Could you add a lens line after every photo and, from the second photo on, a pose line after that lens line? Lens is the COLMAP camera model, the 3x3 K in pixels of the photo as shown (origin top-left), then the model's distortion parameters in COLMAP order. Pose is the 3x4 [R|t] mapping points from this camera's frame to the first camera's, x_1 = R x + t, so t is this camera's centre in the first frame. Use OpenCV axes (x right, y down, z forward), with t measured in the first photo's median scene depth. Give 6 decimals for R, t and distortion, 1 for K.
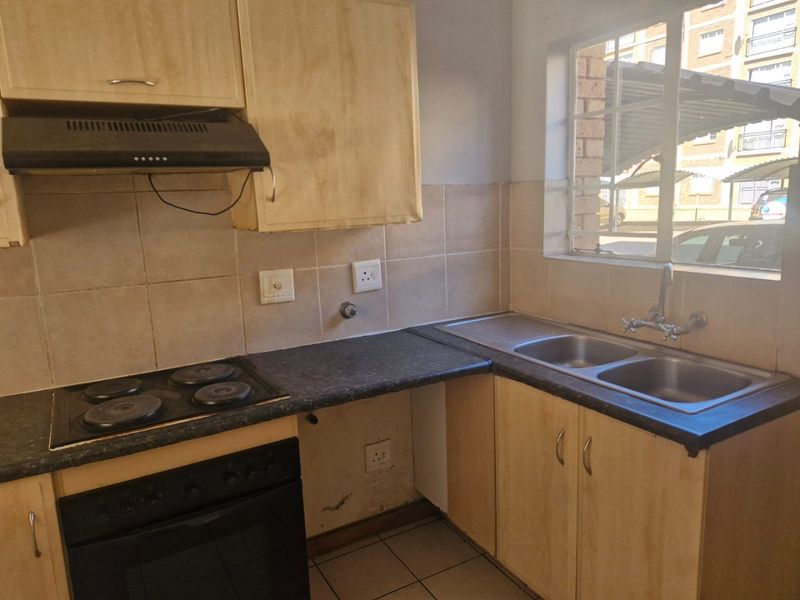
lens RADIAL K [[556.6, 0, 401.7], [0, 556.6, 304.2], [0, 0, 1]] dist [0.094400, -0.120244]
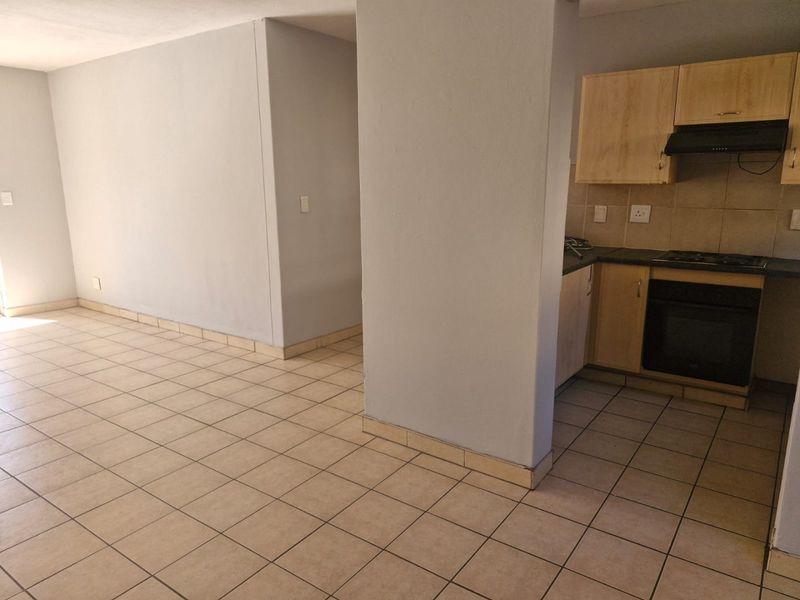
lens RADIAL K [[559.0, 0, 400.0], [0, 559.0, 300.0], [0, 0, 1]] dist [0.076072, -0.084962]
pose [[0.418129, 0.226297, -0.879749, 0.924235], [-0.181509, 0.969756, 0.163182, 0.159156], [0.890069, 0.091451, 0.446557, -0.900440]]
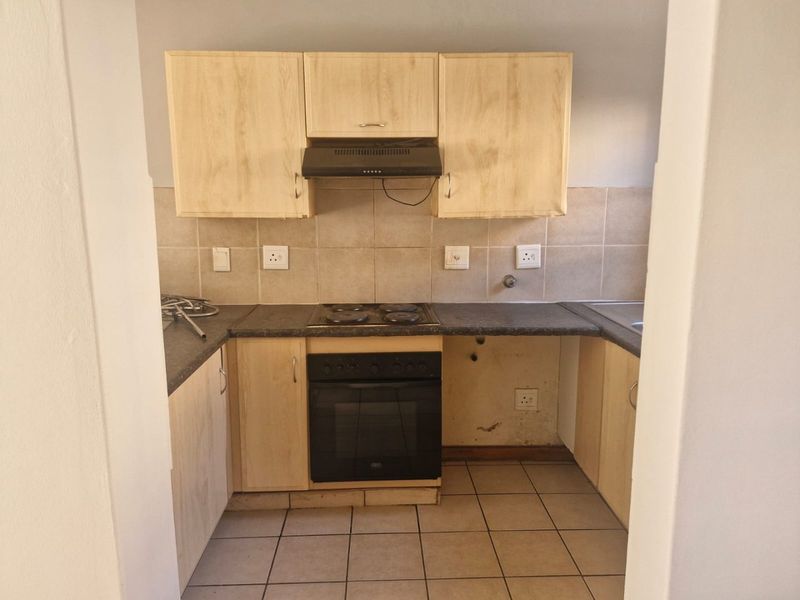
lens RADIAL K [[559.0, 0, 400.0], [0, 559.0, 300.0], [0, 0, 1]] dist [0.076072, -0.084962]
pose [[0.886356, 0.113577, -0.448859, 0.340136], [-0.113723, 0.993153, 0.026736, 0.060383], [0.448822, 0.027348, 0.893203, -0.372658]]
